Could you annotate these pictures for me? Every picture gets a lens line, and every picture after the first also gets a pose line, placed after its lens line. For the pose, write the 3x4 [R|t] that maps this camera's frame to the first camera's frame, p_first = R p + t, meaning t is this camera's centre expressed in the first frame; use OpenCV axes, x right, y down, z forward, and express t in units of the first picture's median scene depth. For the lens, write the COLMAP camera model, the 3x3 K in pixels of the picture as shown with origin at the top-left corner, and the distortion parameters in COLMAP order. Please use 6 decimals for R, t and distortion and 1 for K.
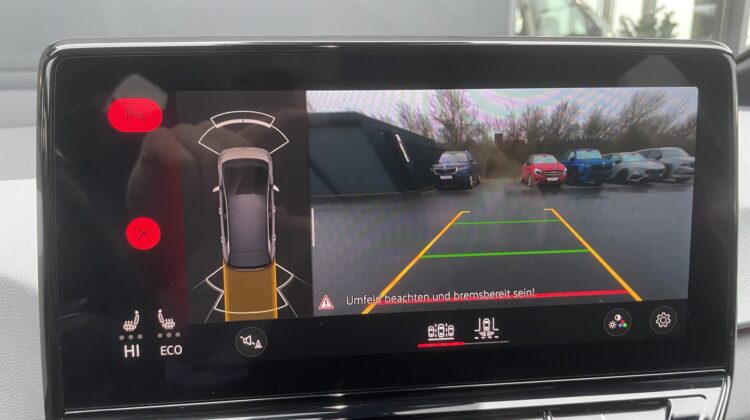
lens RADIAL K [[591.4, 0, 372.2], [0, 591.4, 209.1], [0, 0, 1]] dist [0.037063, -0.082694]
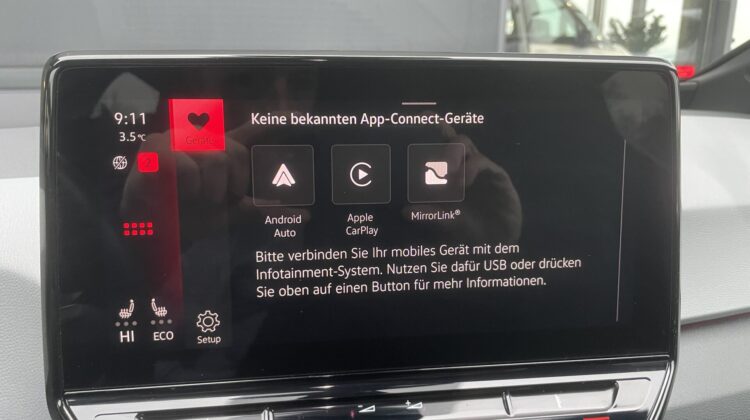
lens RADIAL K [[591.4, 0, 380.7], [0, 591.4, 209.5], [0, 0, 1]] dist [0.037063, -0.082694]
pose [[0.999654, 0.005135, 0.025816, 0.029845], [-0.005186, 0.999985, 0.001935, 0.000605], [-0.025806, -0.002068, 0.999665, -0.096020]]
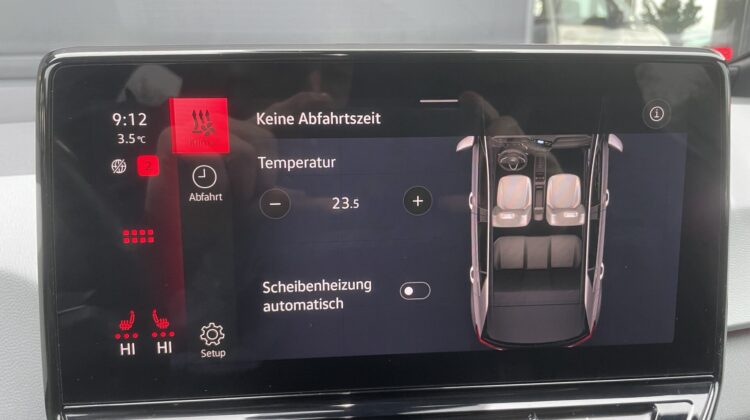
lens RADIAL K [[591.4, 0, 374.1], [0, 591.4, 201.8], [0, 0, 1]] dist [0.037063, -0.082694]
pose [[0.999582, 0.010517, -0.026924, 0.045985], [-0.010052, 0.999799, 0.017337, -0.037049], [0.027101, -0.017059, 0.999487, -0.016997]]
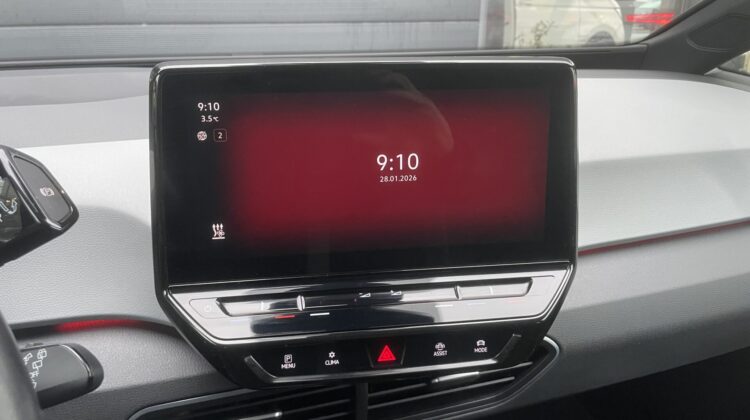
lens RADIAL K [[591.4, 0, 379.7], [0, 591.4, 199.1], [0, 0, 1]] dist [0.037063, -0.082694]
pose [[0.999220, -0.006421, 0.038967, 0.013330], [0.003436, 0.997087, 0.076190, -0.025422], [-0.039343, -0.075997, 0.996332, -0.619840]]
